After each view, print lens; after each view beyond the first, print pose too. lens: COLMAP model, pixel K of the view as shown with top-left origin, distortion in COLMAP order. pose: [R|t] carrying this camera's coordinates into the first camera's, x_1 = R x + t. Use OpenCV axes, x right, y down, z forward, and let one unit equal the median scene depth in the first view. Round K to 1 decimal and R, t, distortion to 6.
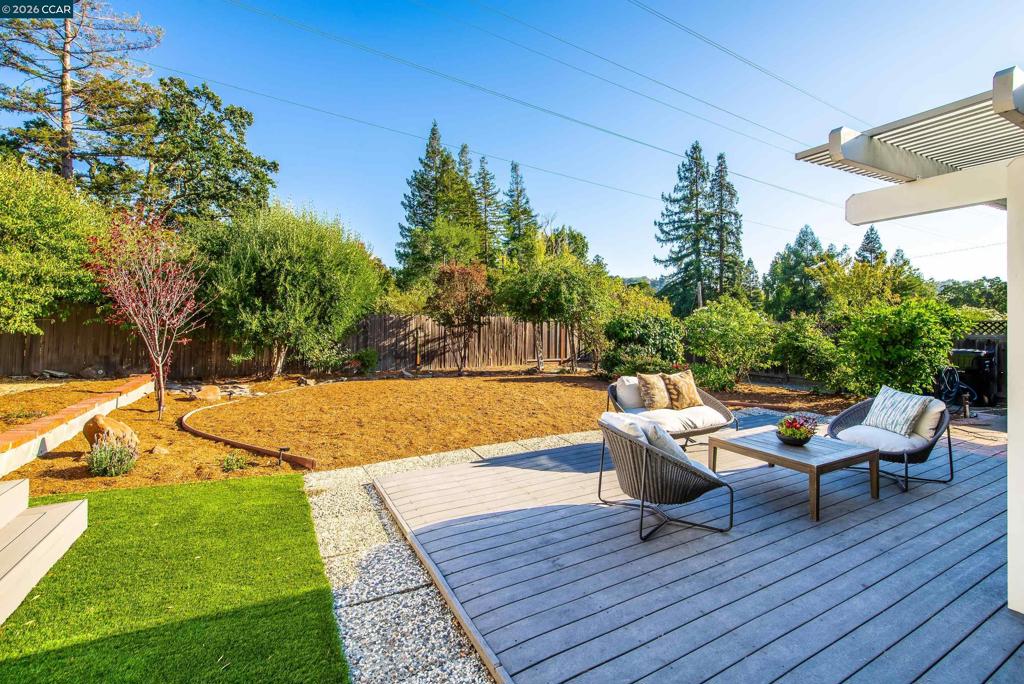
lens RADIAL K [[442.7, 0, 515.2], [0, 442.7, 320.1], [0, 0, 1]] dist [-0.001183, 0.000045]
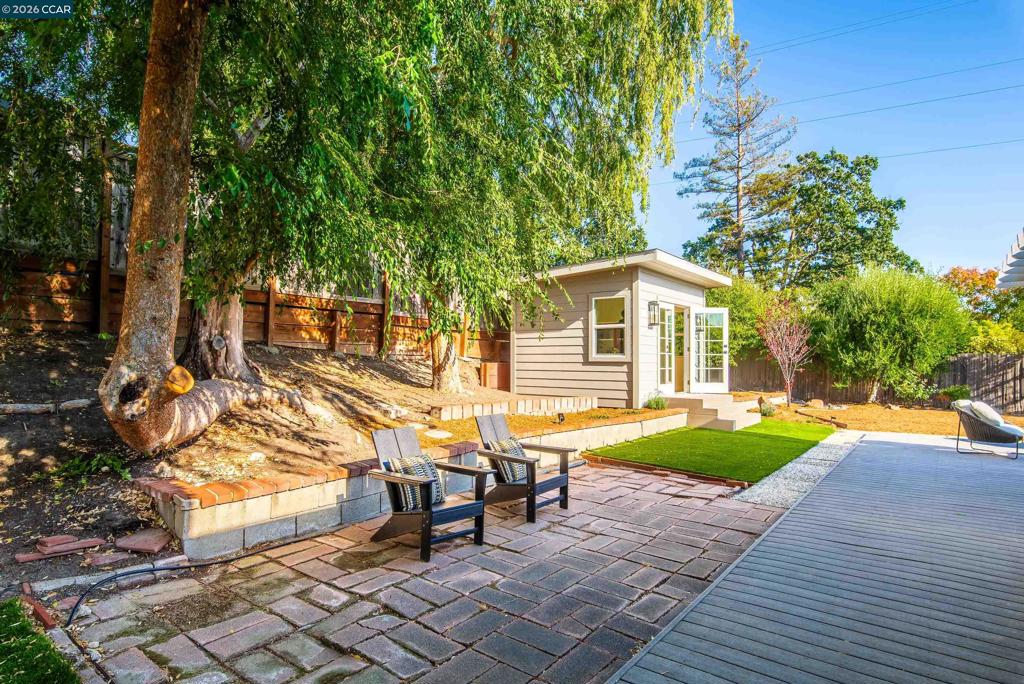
lens RADIAL K [[562.0, 0, 513.8], [0, 562.0, 345.0], [0, 0, 1]] dist [-0.013145, -0.001904]
pose [[0.394470, -0.025930, -0.918543, 0.610365], [-0.006341, 0.999501, -0.030938, 0.018728], [0.918887, 0.018028, 0.394108, -0.664654]]
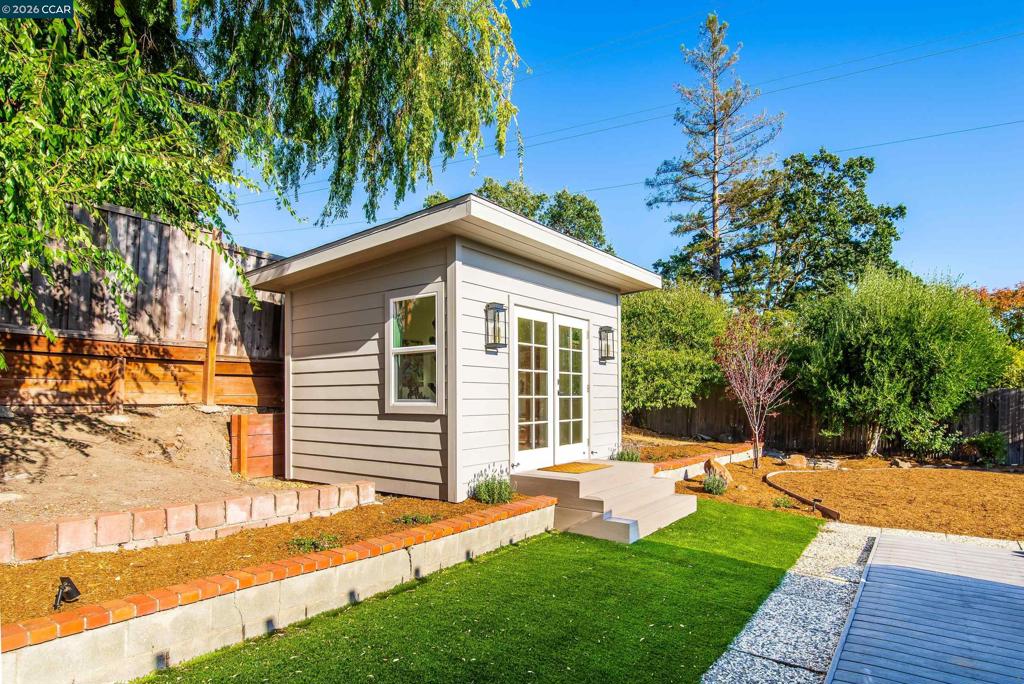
lens RADIAL K [[562.0, 0, 529.0], [0, 562.0, 391.1], [0, 0, 1]] dist [-0.013145, -0.001904]
pose [[0.424100, -0.011432, -0.905543, 0.264903], [0.003731, 0.999934, -0.010876, -0.001764], [0.905608, 0.001234, 0.424115, -0.192381]]
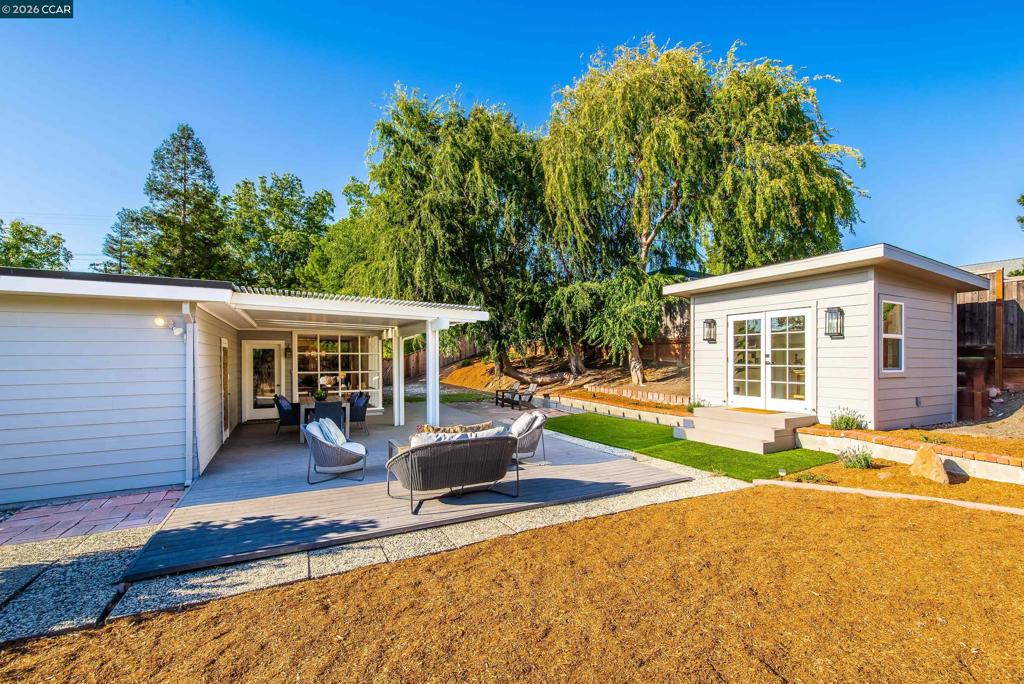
lens RADIAL K [[442.7, 0, 514.9], [0, 442.7, 351.5], [0, 0, 1]] dist [-0.001183, 0.000045]
pose [[-0.999389, 0.000326, 0.034938, 0.089766], [-0.000242, 0.999868, -0.016250, -0.015766], [-0.034939, -0.016249, -0.999257, 1.059503]]
